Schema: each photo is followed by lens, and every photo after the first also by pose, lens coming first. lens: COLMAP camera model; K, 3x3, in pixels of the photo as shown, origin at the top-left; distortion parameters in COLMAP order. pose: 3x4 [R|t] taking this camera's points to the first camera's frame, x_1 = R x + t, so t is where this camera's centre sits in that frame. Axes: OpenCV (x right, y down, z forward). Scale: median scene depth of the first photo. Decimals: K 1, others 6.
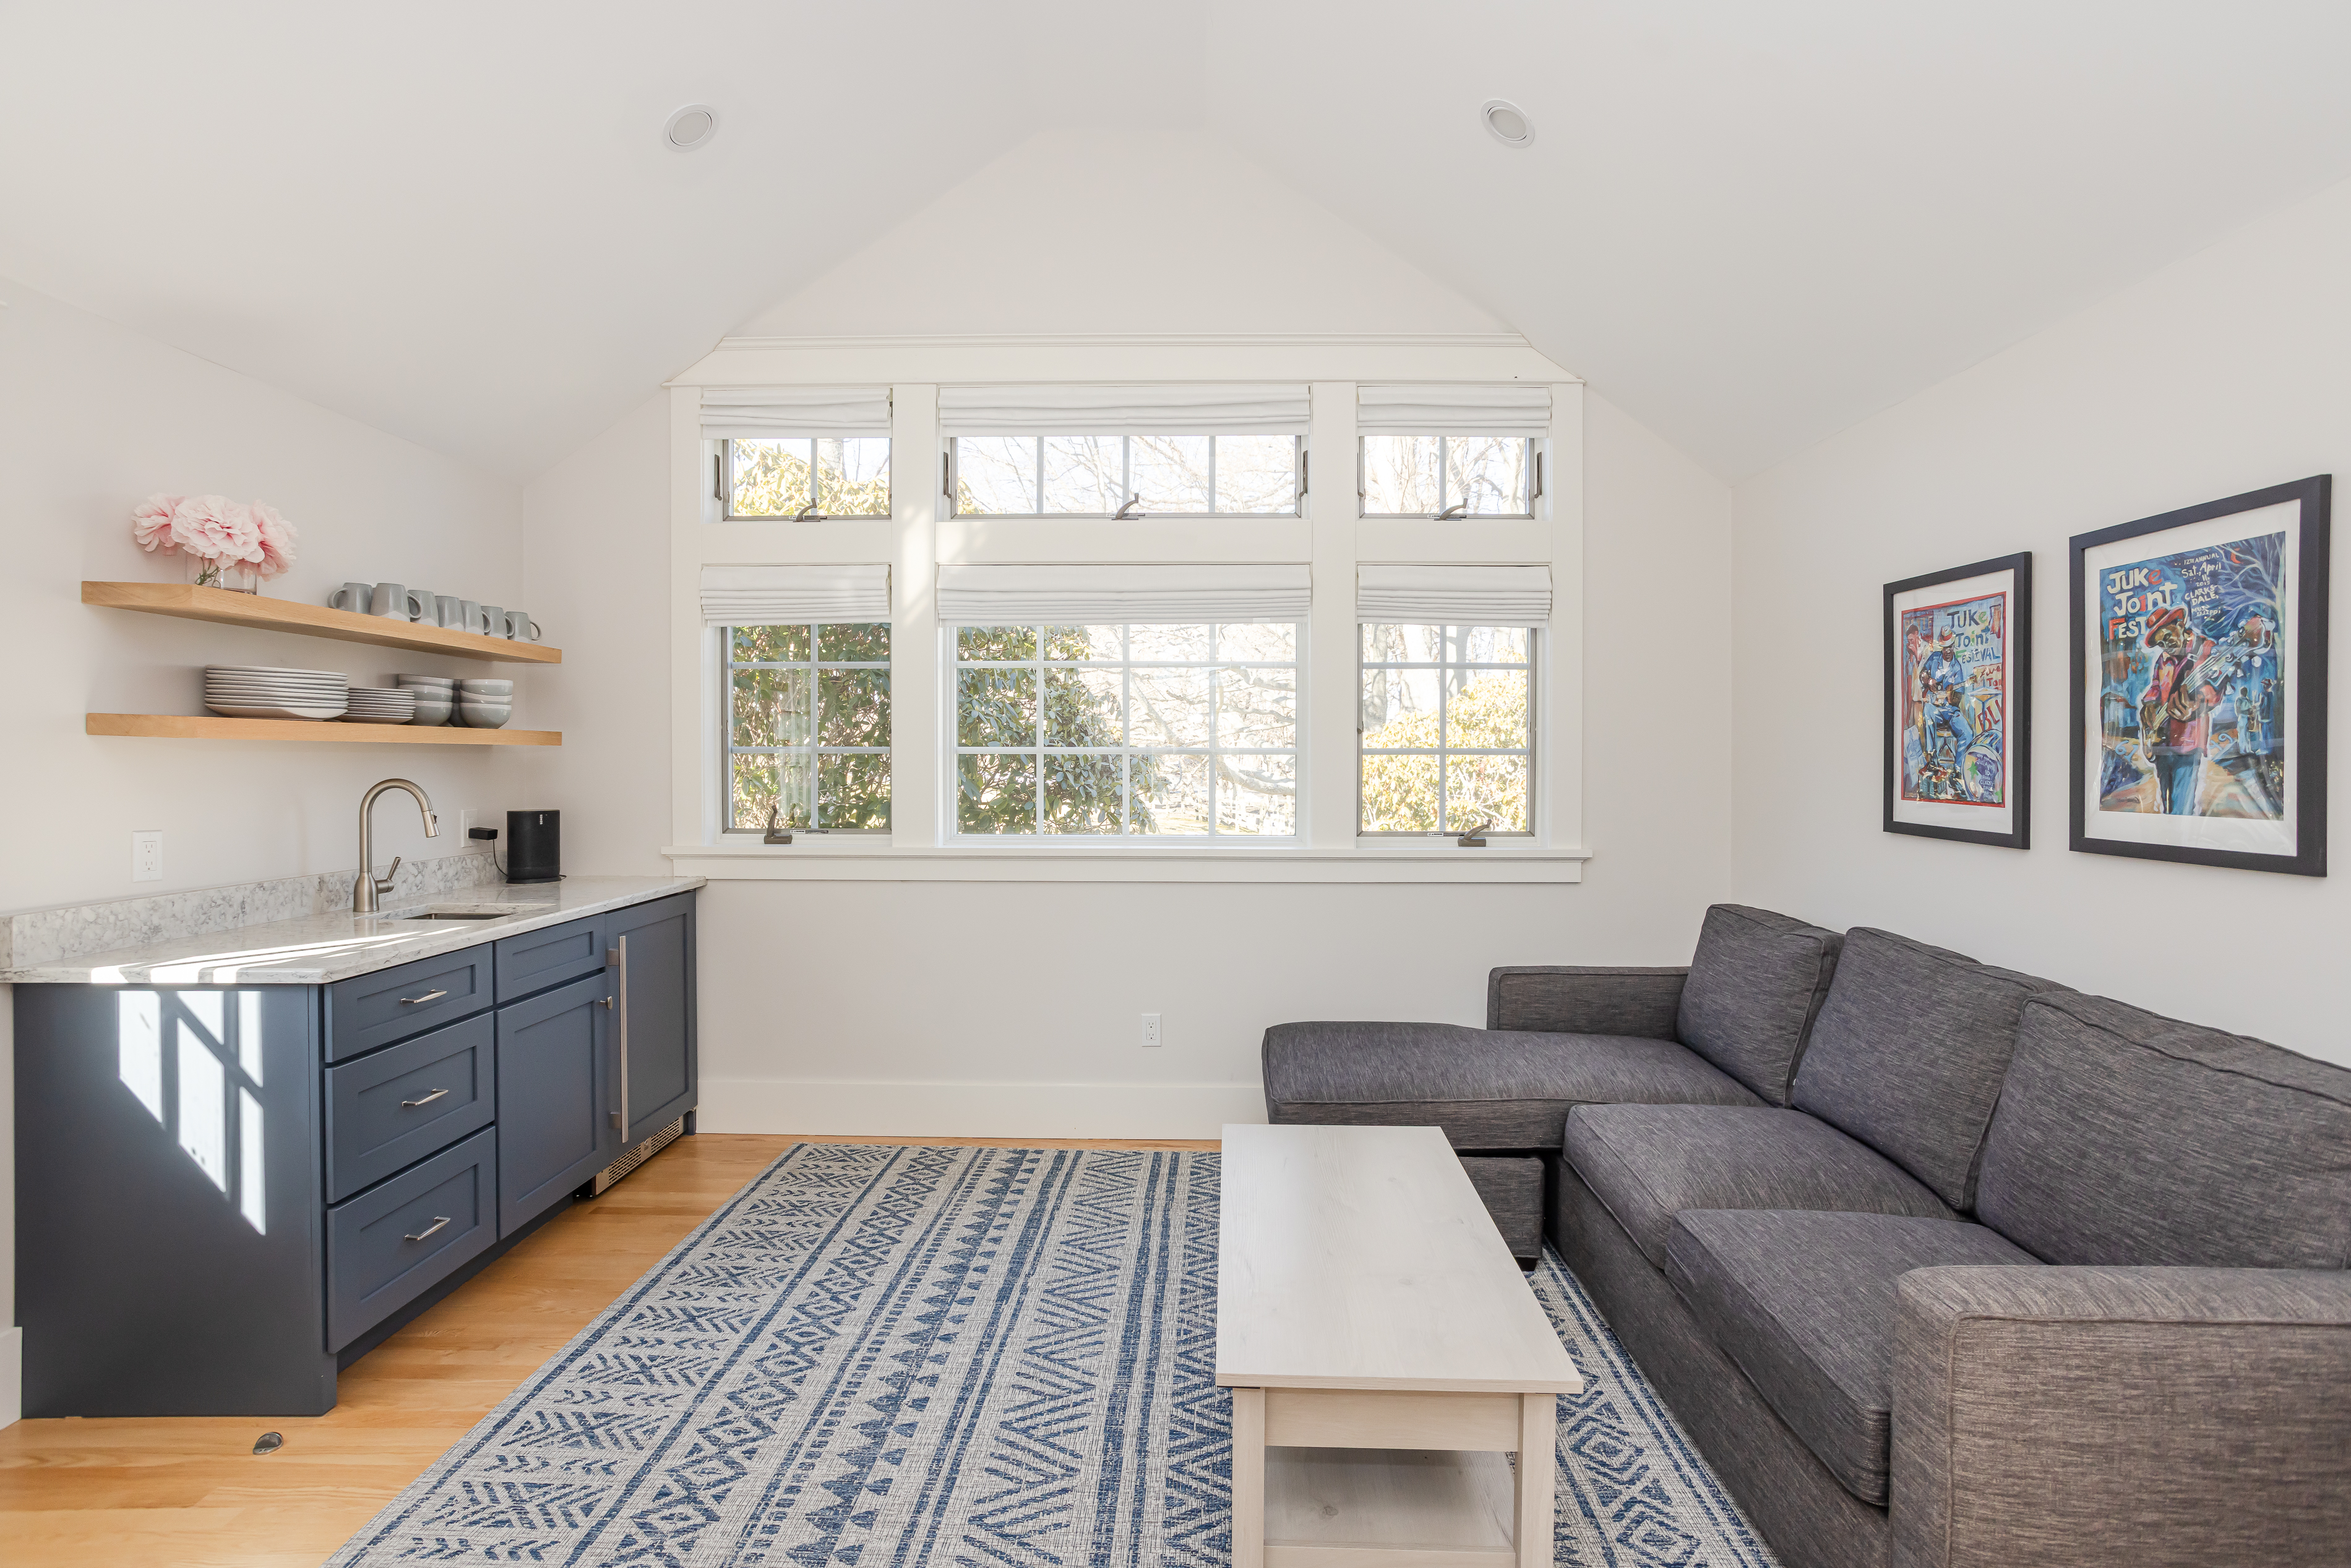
lens RADIAL K [[1140.1, 0, 1171.6], [0, 1140.1, 763.5], [0, 0, 1]] dist [-0.070390, 0.043555]
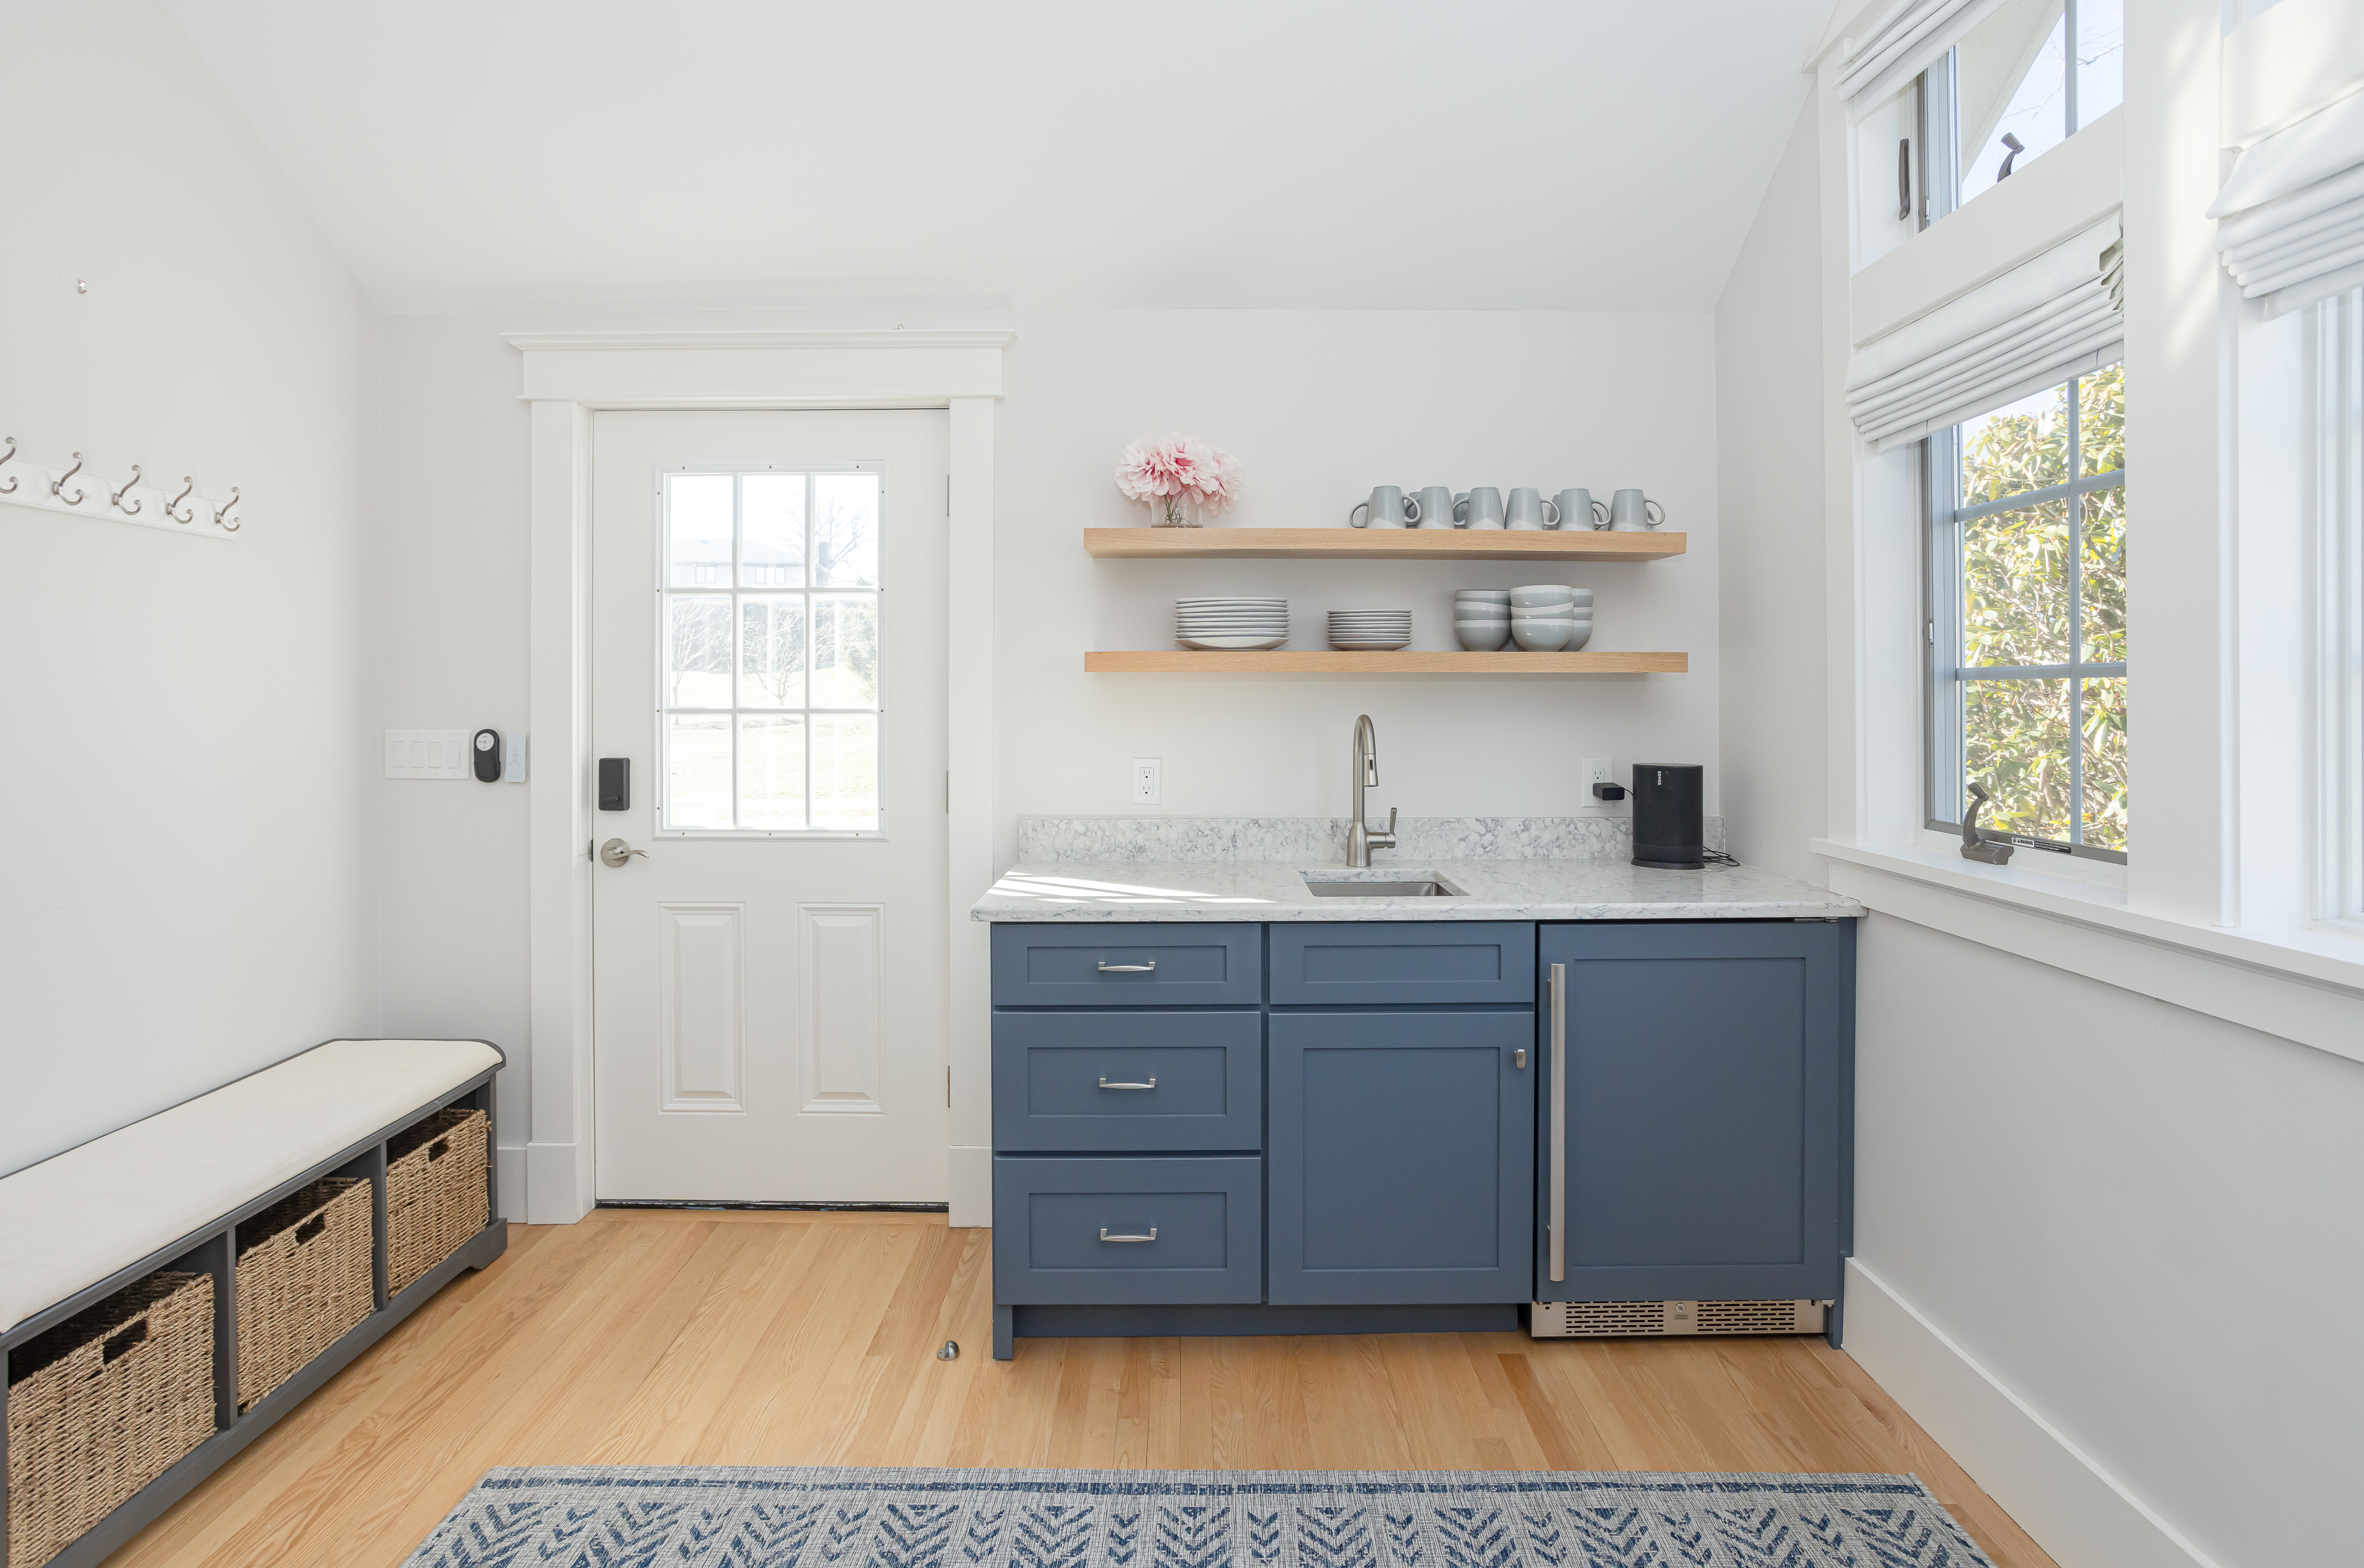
lens RADIAL K [[1171.8, 0, 1192.9], [0, 1171.8, 701.3], [0, 0, 1]] dist [-0.032579, 0.016998]
pose [[0.027906, 0.003015, -0.999606, 0.204723], [-0.003141, 0.999991, 0.002928, 0.000694], [0.999606, 0.003058, 0.027915, 0.880732]]
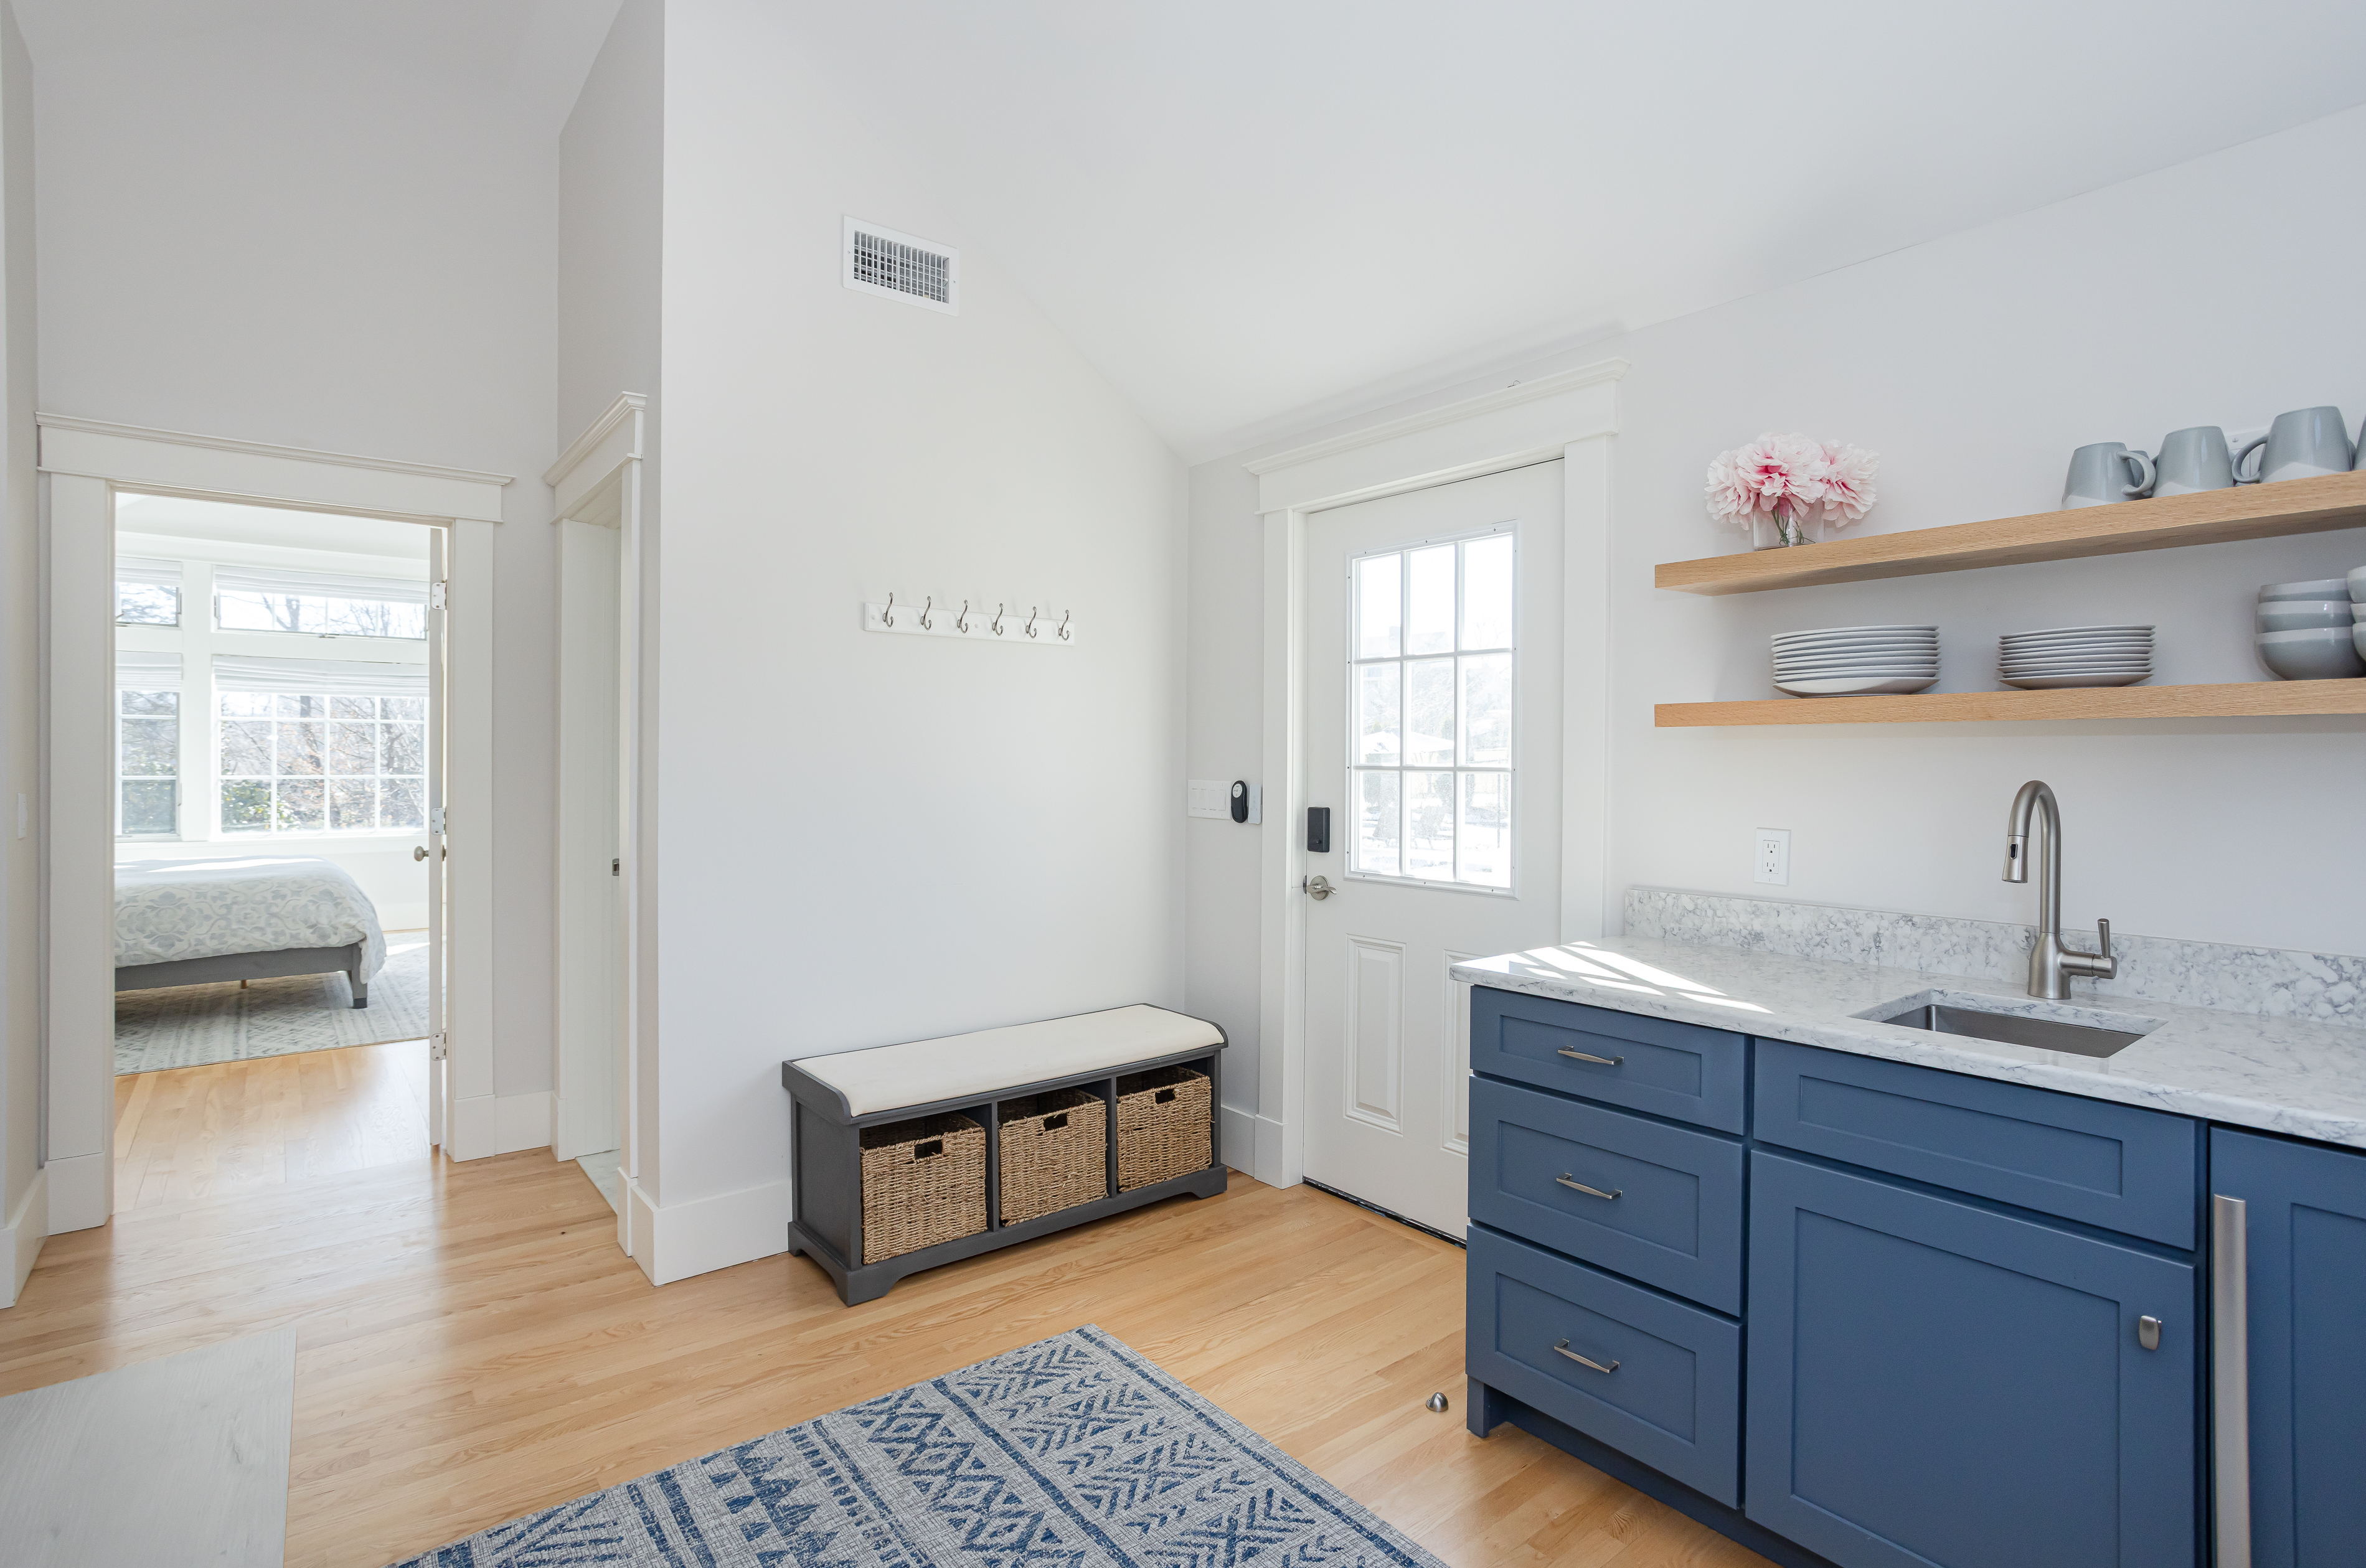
lens RADIAL K [[1147.4, 0, 1179.1], [0, 1147.4, 763.4], [0, 0, 1]] dist [-0.070390, 0.043555]
pose [[-0.765116, -0.004182, -0.643879, 0.042455], [-0.009058, 0.999950, 0.004268, 0.006103], [0.643829, 0.009098, -0.765116, 1.213934]]
